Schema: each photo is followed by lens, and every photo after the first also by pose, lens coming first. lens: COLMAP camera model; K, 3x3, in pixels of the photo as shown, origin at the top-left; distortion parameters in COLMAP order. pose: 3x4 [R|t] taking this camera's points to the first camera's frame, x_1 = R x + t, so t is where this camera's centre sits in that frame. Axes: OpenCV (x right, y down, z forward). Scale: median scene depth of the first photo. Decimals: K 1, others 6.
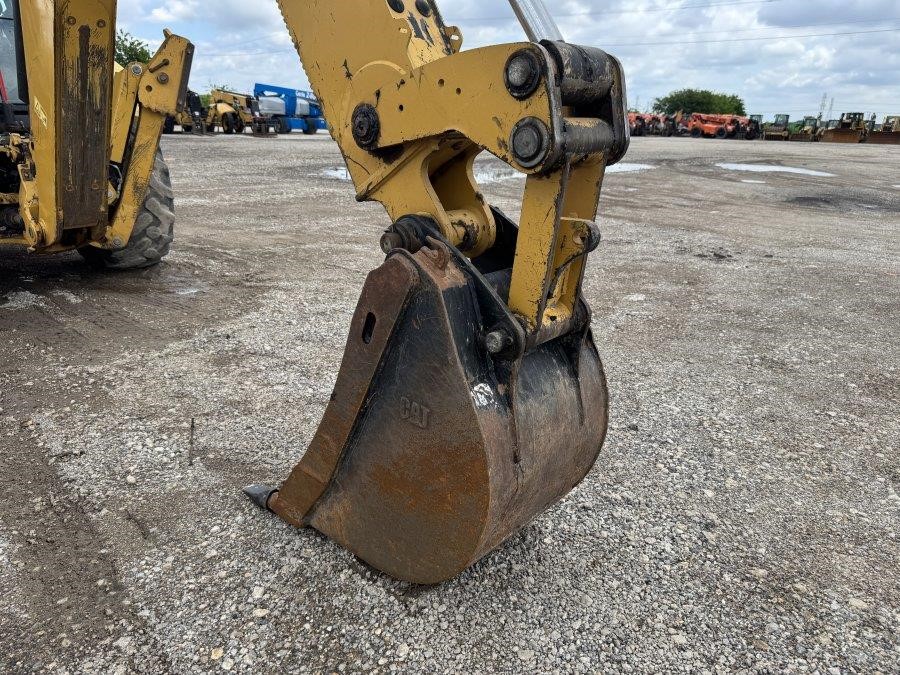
lens RADIAL K [[637.5, 0, 453.3], [0, 637.5, 347.2], [0, 0, 1]] dist [0.013915, -0.020752]
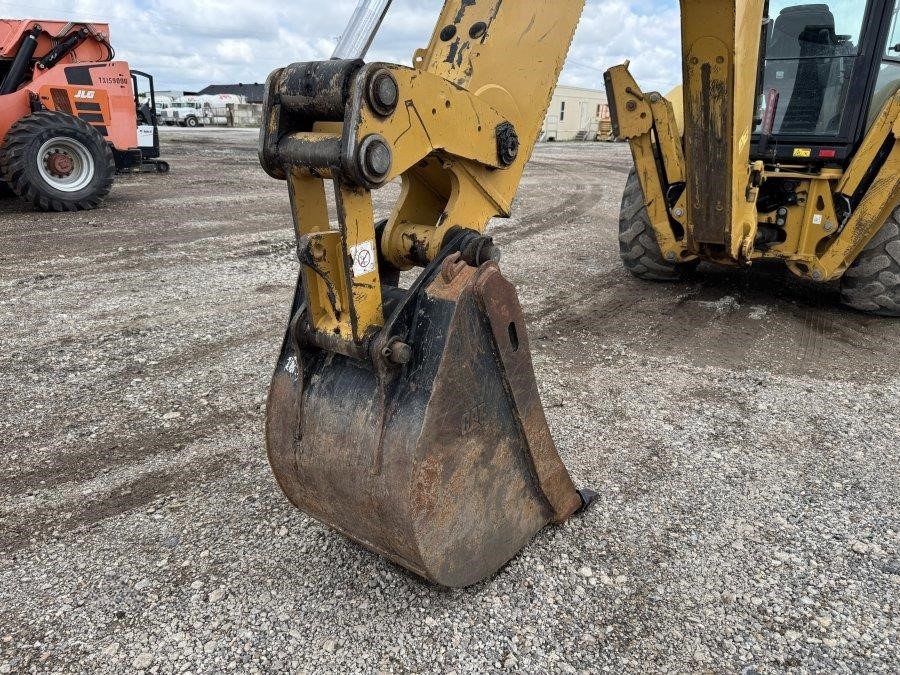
lens RADIAL K [[637.5, 0, 449.6], [0, 637.5, 346.3], [0, 0, 1]] dist [0.013915, -0.020752]
pose [[0.089108, 0.308135, -0.947160, 0.050630], [-0.360166, 0.896563, 0.257790, -0.015566], [0.928623, 0.318164, 0.190871, 0.044182]]
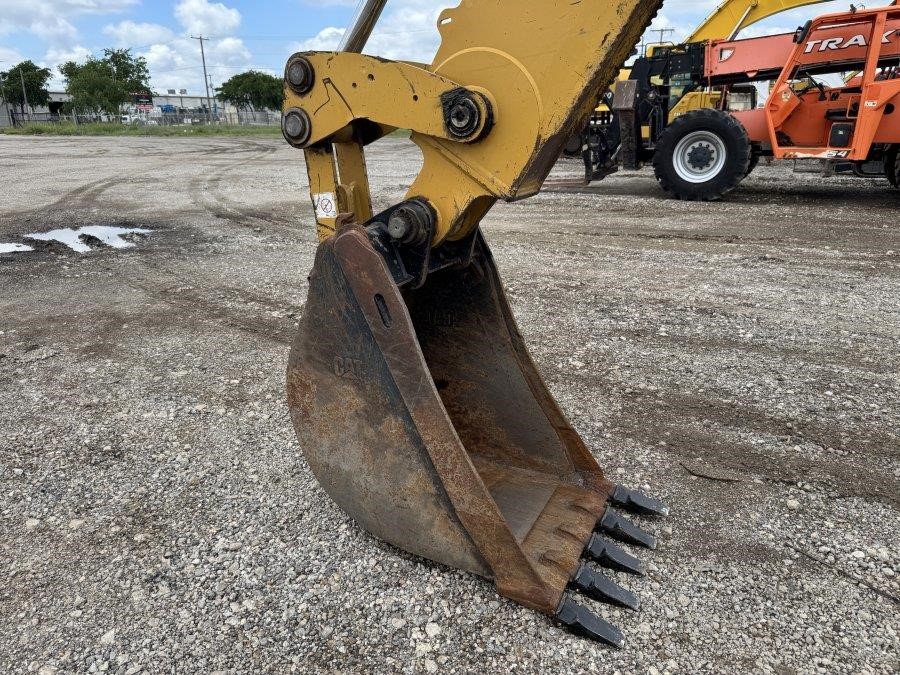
lens RADIAL K [[636.1, 0, 455.9], [0, 636.1, 344.1], [0, 0, 1]] dist [0.052826, -0.062908]
pose [[-0.965467, 0.078886, -0.248294, 0.013943], [-0.094691, 0.781620, 0.616525, -0.032548], [0.242707, 0.618746, -0.747159, 0.093617]]
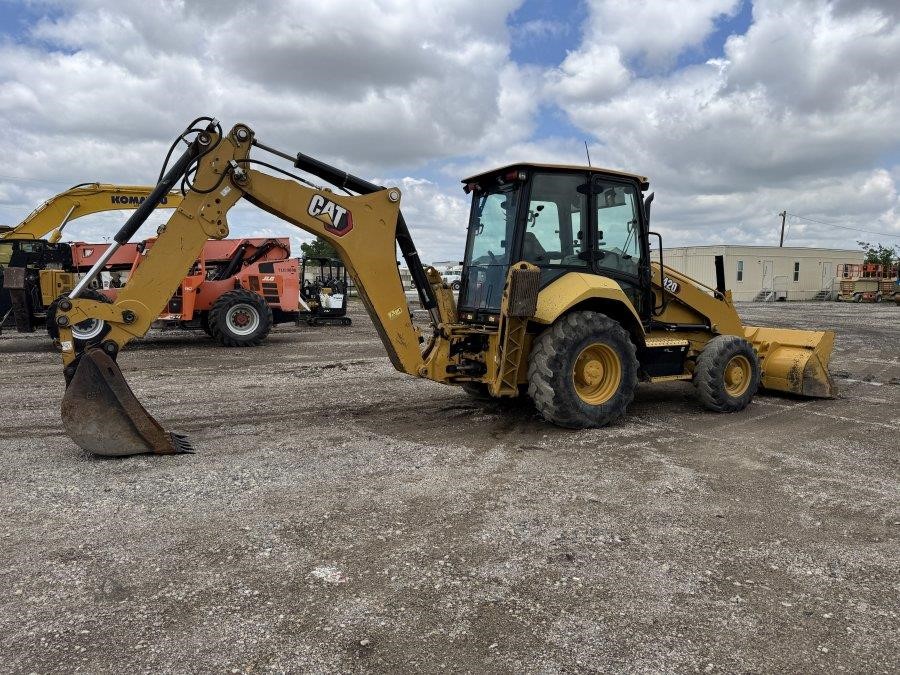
lens RADIAL K [[637.5, 0, 440.8], [0, 637.5, 332.9], [0, 0, 1]] dist [0.013915, -0.020752]
pose [[-0.344237, 0.052529, -0.937412, 0.122505], [-0.336605, 0.925156, 0.175451, -0.067805], [0.876469, 0.375934, -0.300791, 0.167941]]
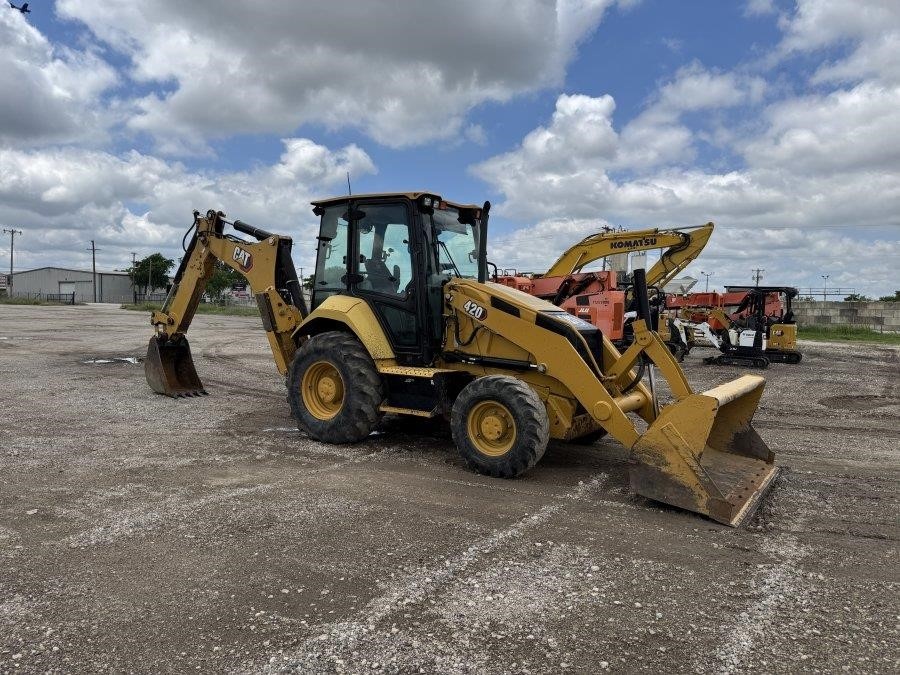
lens RADIAL K [[636.1, 0, 436.8], [0, 636.1, 346.3], [0, 0, 1]] dist [0.052826, -0.062908]
pose [[-0.991904, -0.035339, -0.121970, -0.085120], [-0.080773, 0.916726, 0.391266, -0.133699], [0.097986, 0.397951, -0.912159, 0.339408]]
